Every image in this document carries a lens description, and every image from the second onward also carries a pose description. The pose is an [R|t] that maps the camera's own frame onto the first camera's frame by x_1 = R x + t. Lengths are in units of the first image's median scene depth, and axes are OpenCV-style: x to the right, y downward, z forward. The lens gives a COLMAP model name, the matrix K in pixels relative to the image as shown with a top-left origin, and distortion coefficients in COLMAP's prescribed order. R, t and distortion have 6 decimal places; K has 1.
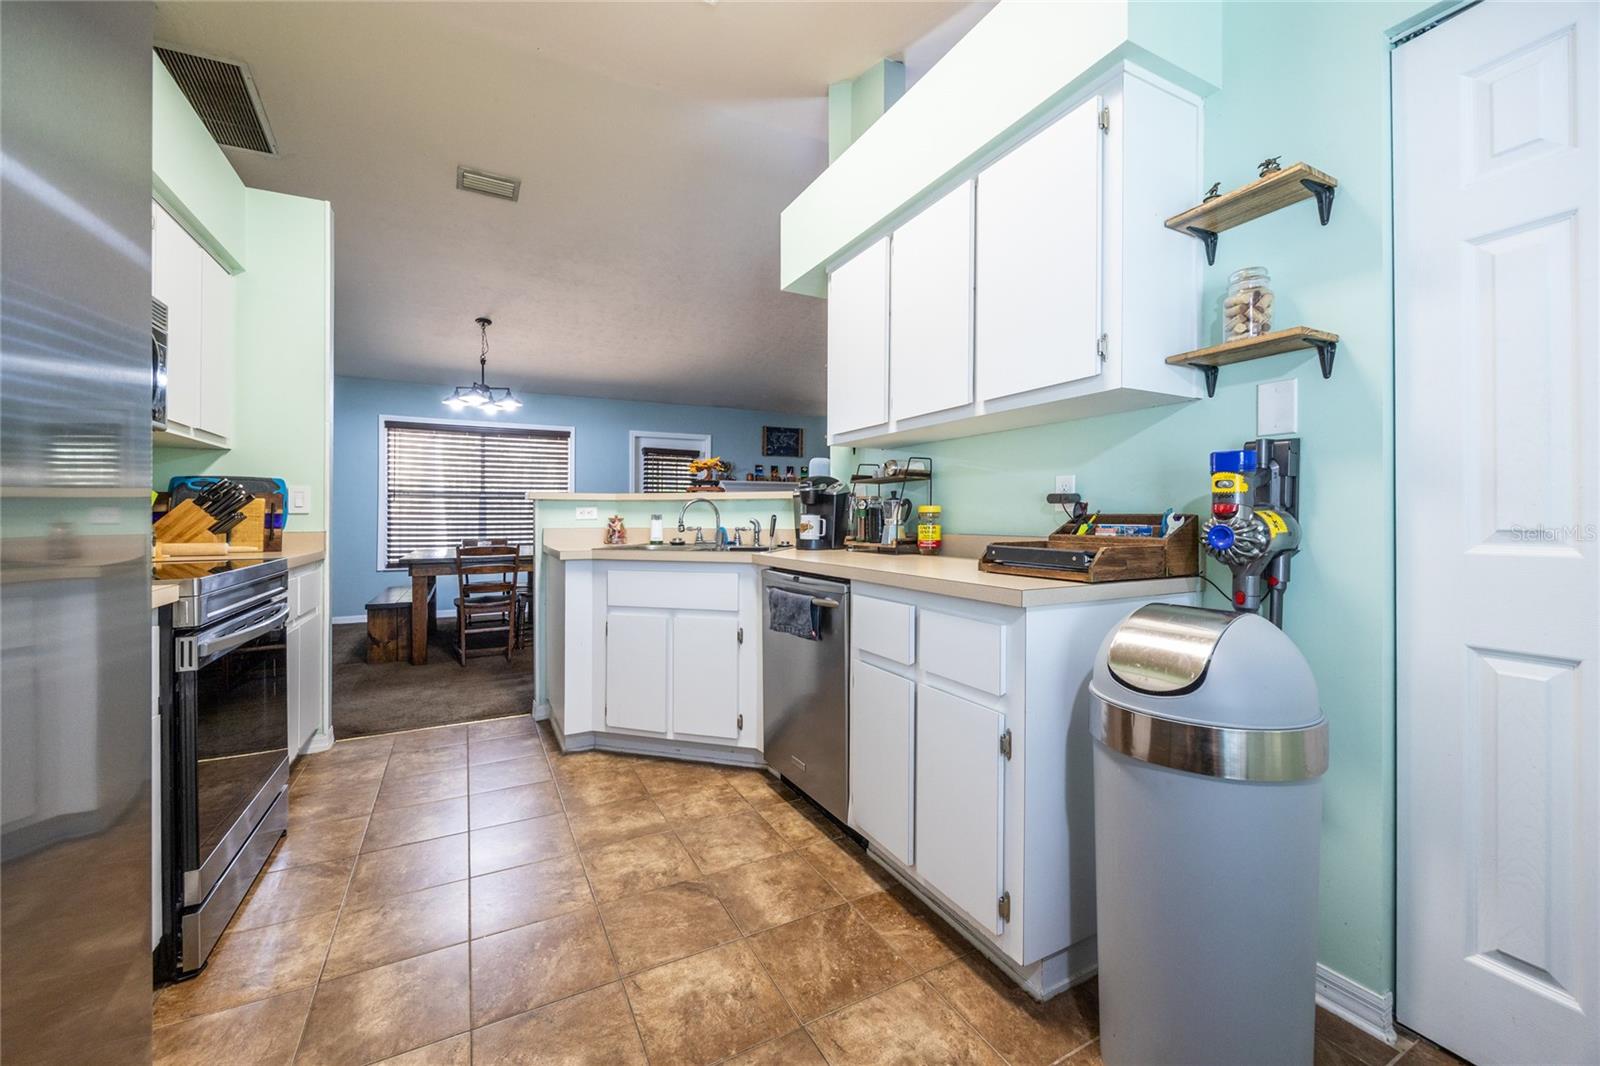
lens RADIAL K [[616.8, 0, 791.9], [0, 616.8, 540.9], [0, 0, 1]] dist [-0.005129, 0.001417]
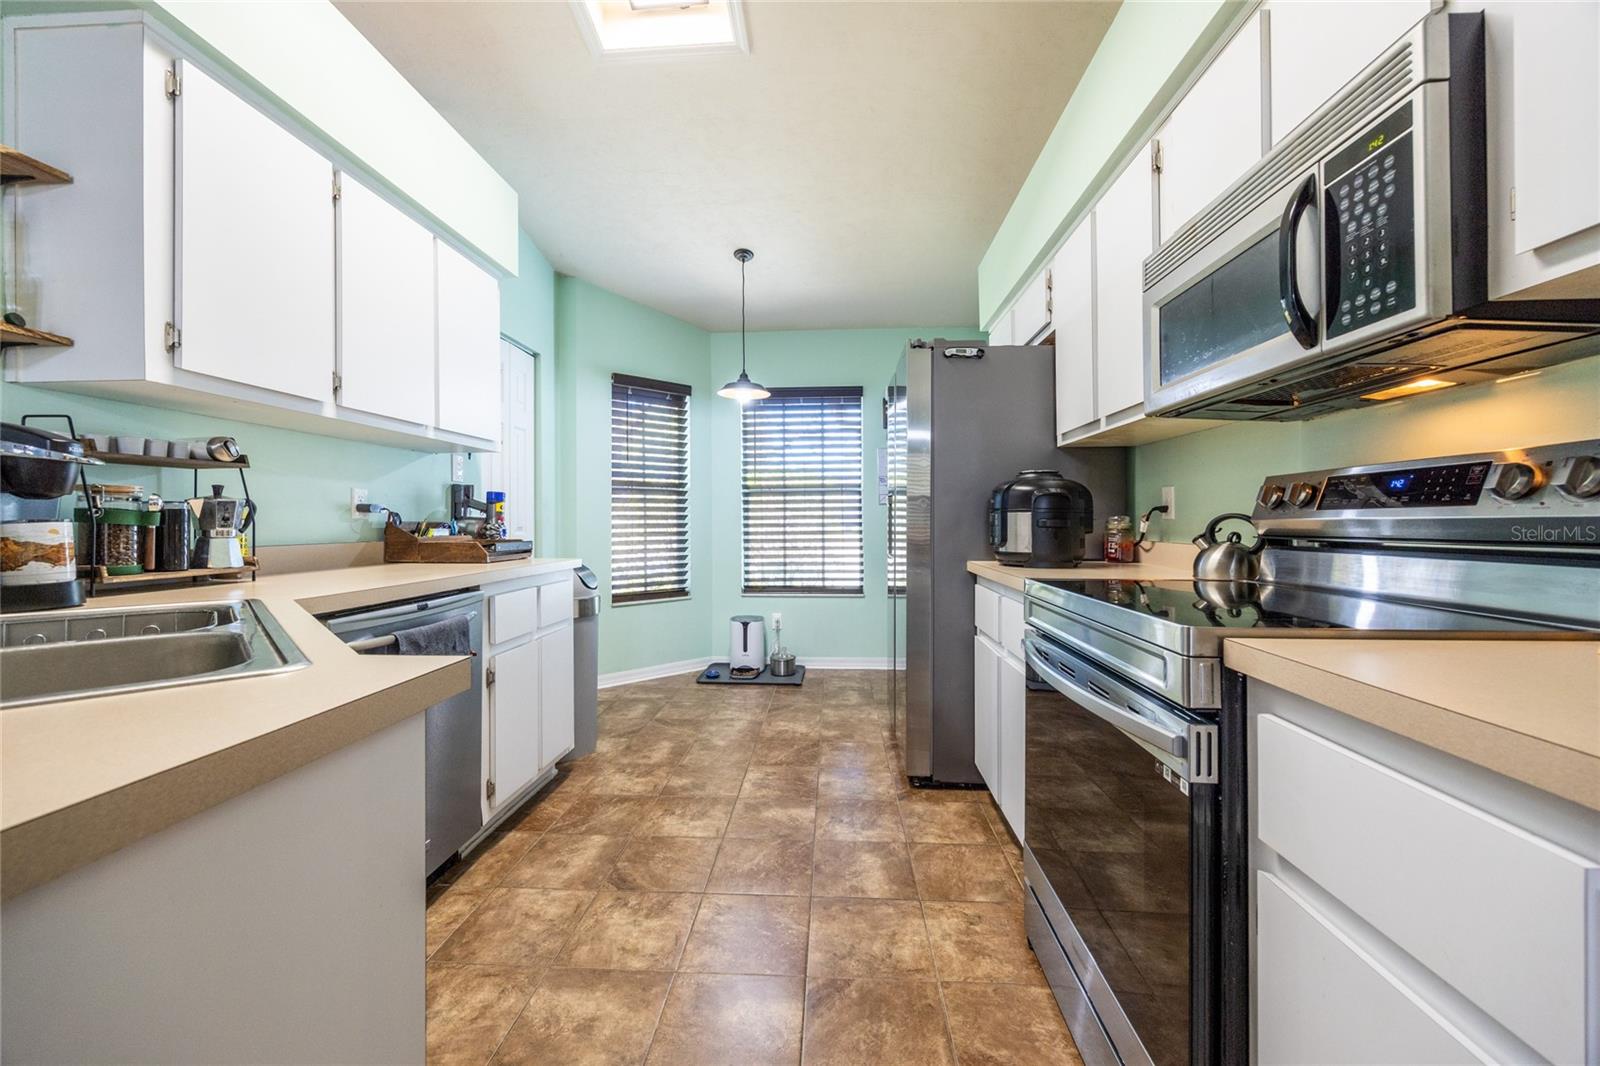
lens RADIAL K [[616.8, 0, 801.2], [0, 616.8, 520.6], [0, 0, 1]] dist [-0.005129, 0.001417]
pose [[-0.861269, 0.005243, 0.508123, -0.707709], [0.021593, 0.999421, 0.026289, -0.048178], [-0.507691, 0.033614, -0.860883, 1.274827]]
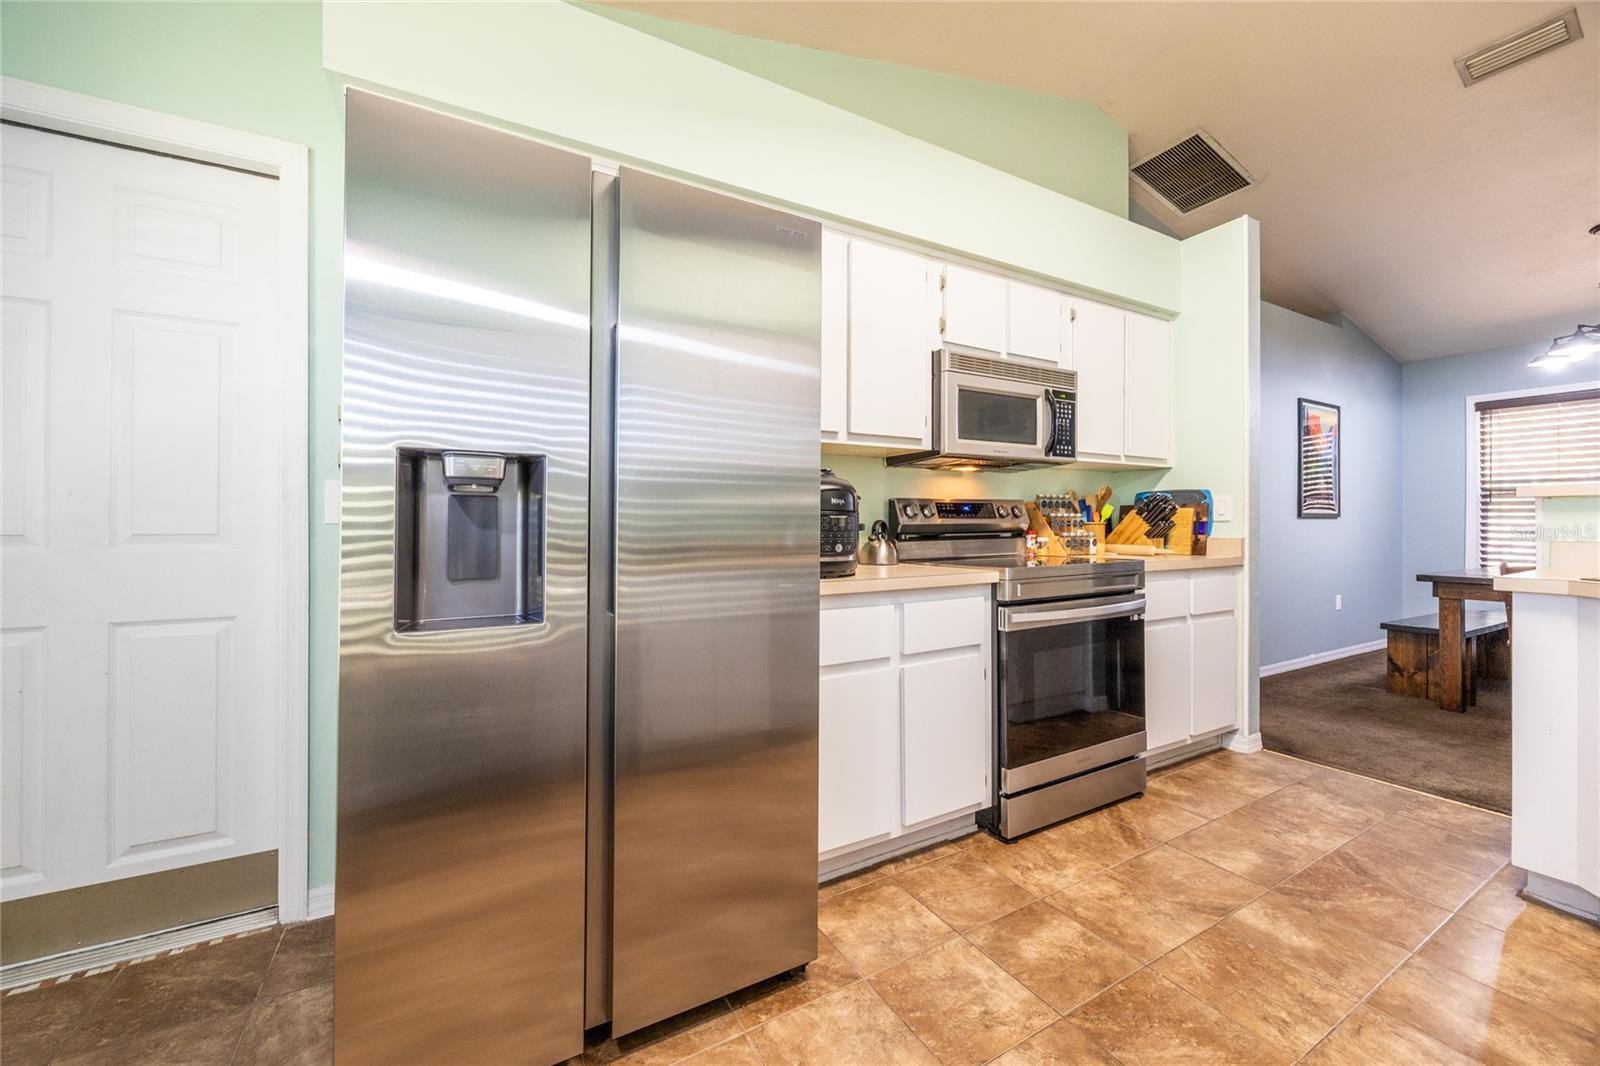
lens RADIAL K [[616.8, 0, 806.9], [0, 616.8, 538.1], [0, 0, 1]] dist [-0.005129, 0.001417]
pose [[0.048483, 0.023074, -0.998557, 0.258117], [-0.035365, 0.999146, 0.021371, -0.013620], [0.998198, 0.034277, 0.049258, 0.257453]]
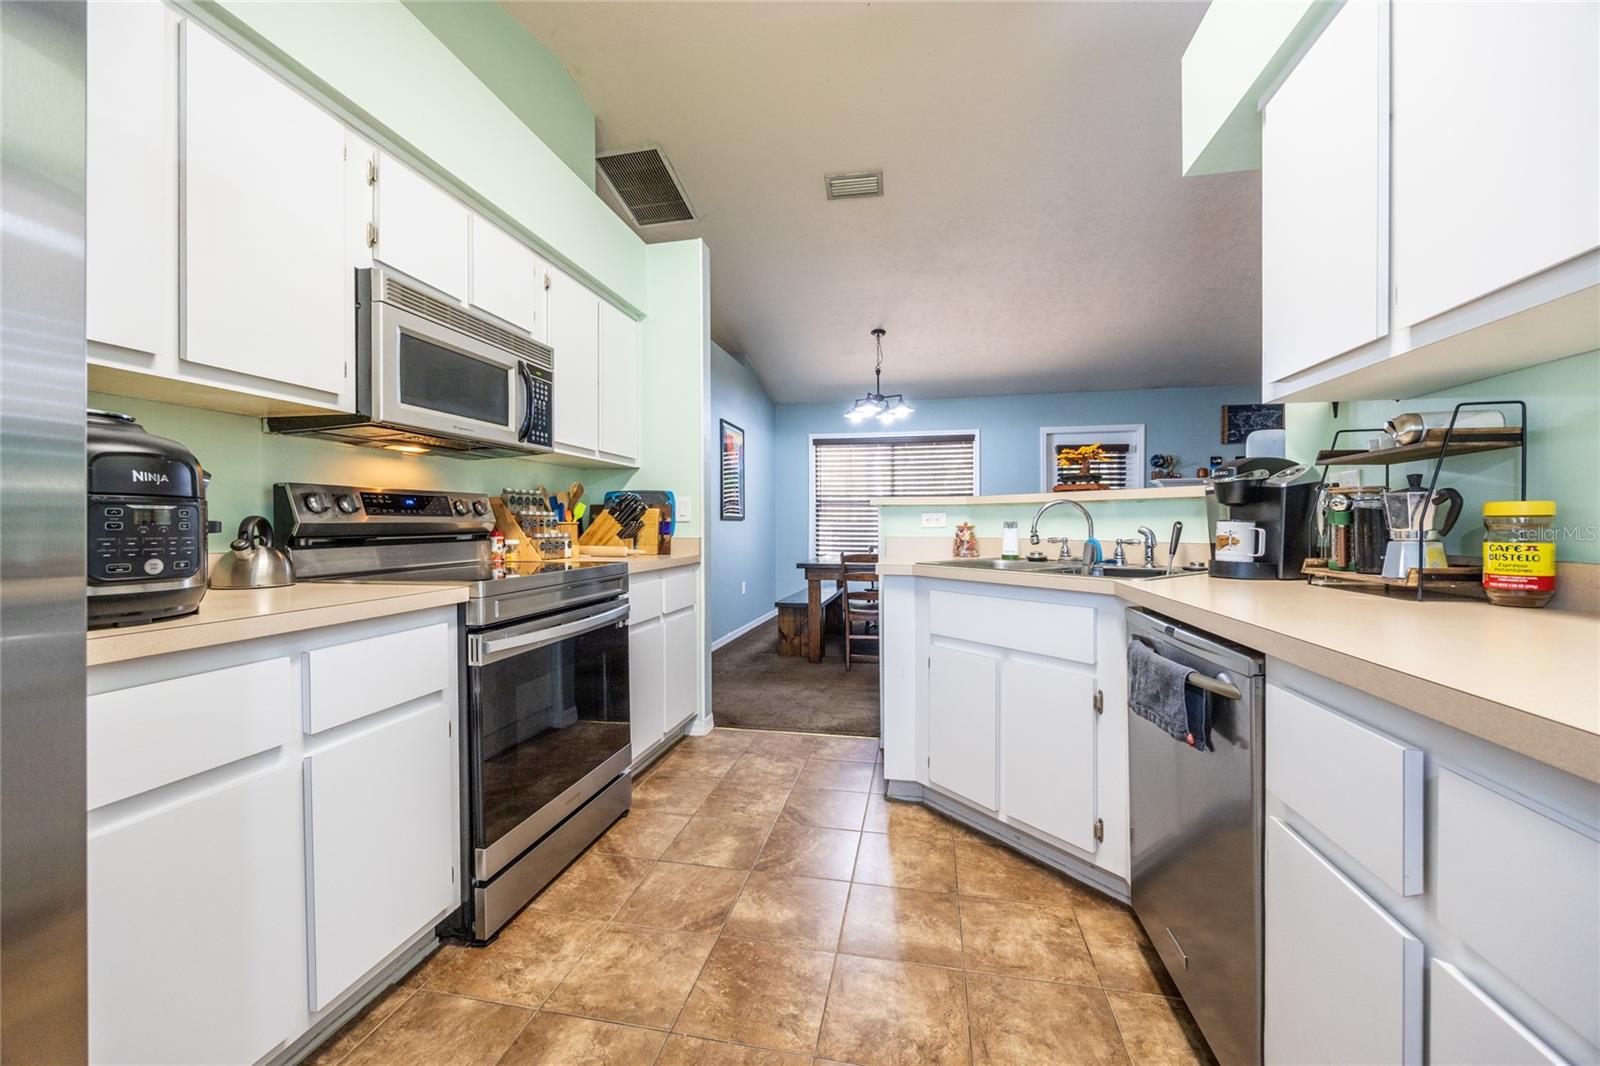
lens RADIAL K [[616.8, 0, 801.5], [0, 616.8, 530.8], [0, 0, 1]] dist [-0.005129, 0.001417]
pose [[0.779457, 0.006339, -0.626423, 0.087016], [-0.023712, 0.999531, -0.019391, -0.012029], [0.626007, 0.029968, 0.779242, 0.284968]]
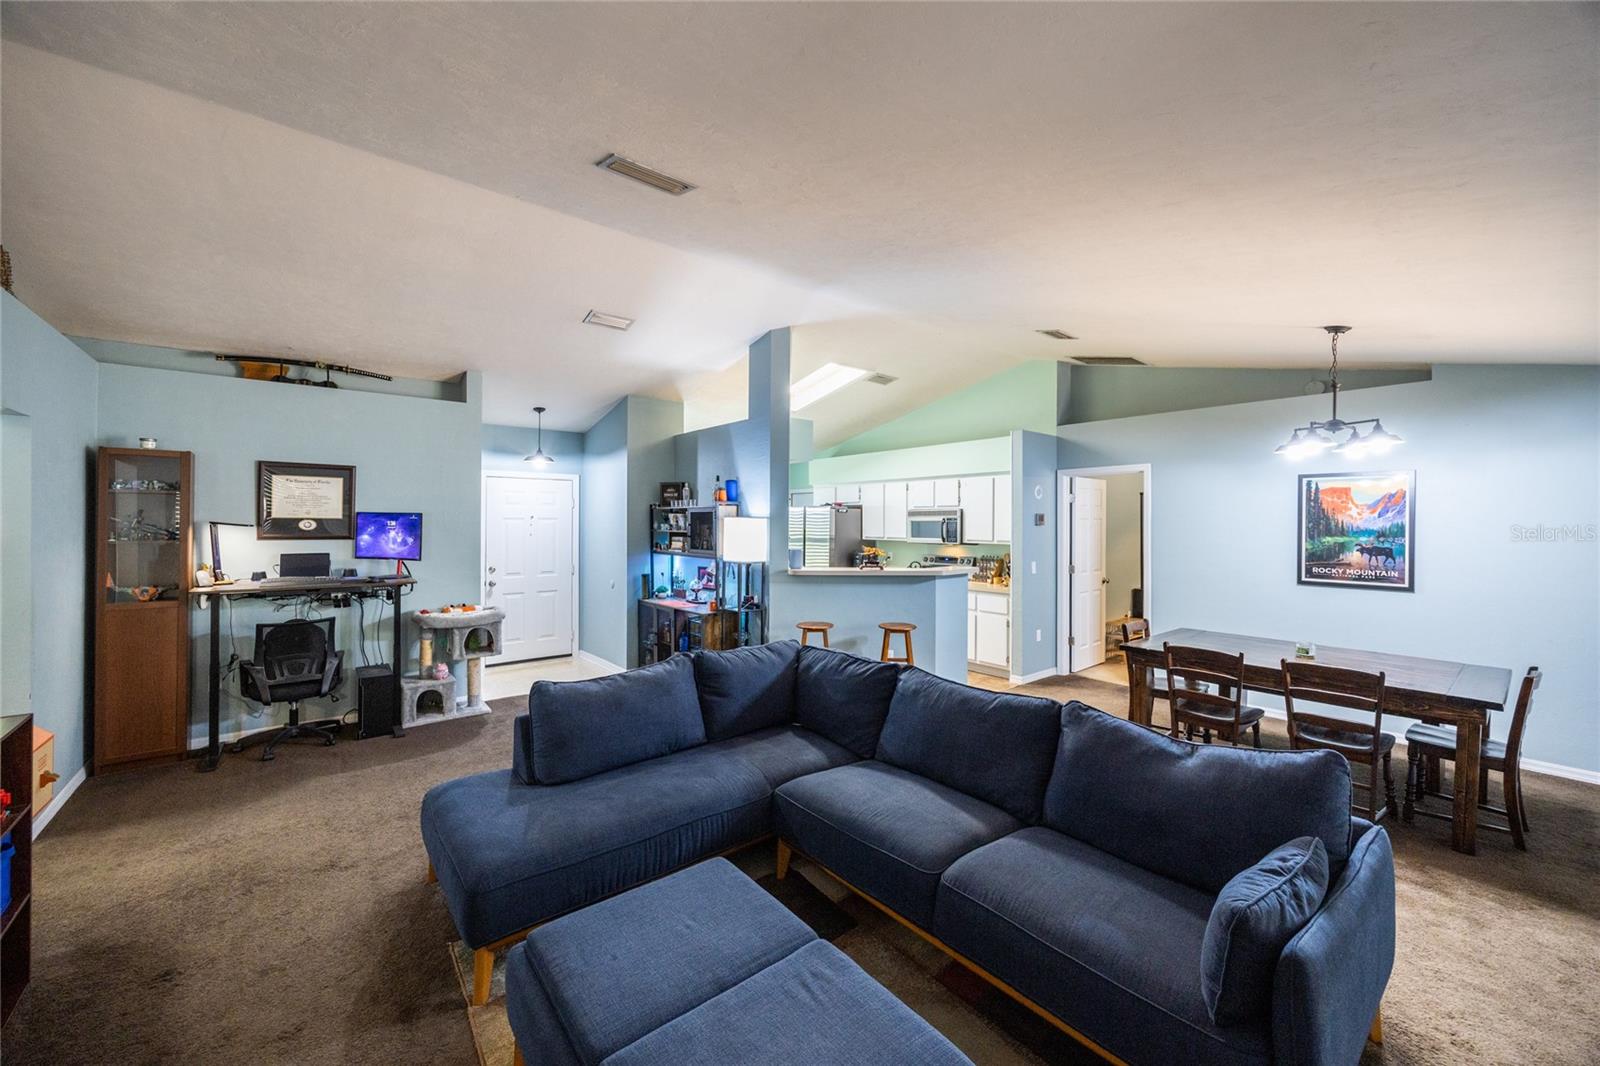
lens RADIAL K [[616.8, 0, 797.3], [0, 616.8, 522.7], [0, 0, 1]] dist [-0.005129, 0.001417]
pose [[-0.977841, -0.001742, -0.209343, 0.510490], [-0.010739, 0.999066, 0.041849, -0.359983], [0.209075, 0.043170, -0.976946, 3.462952]]
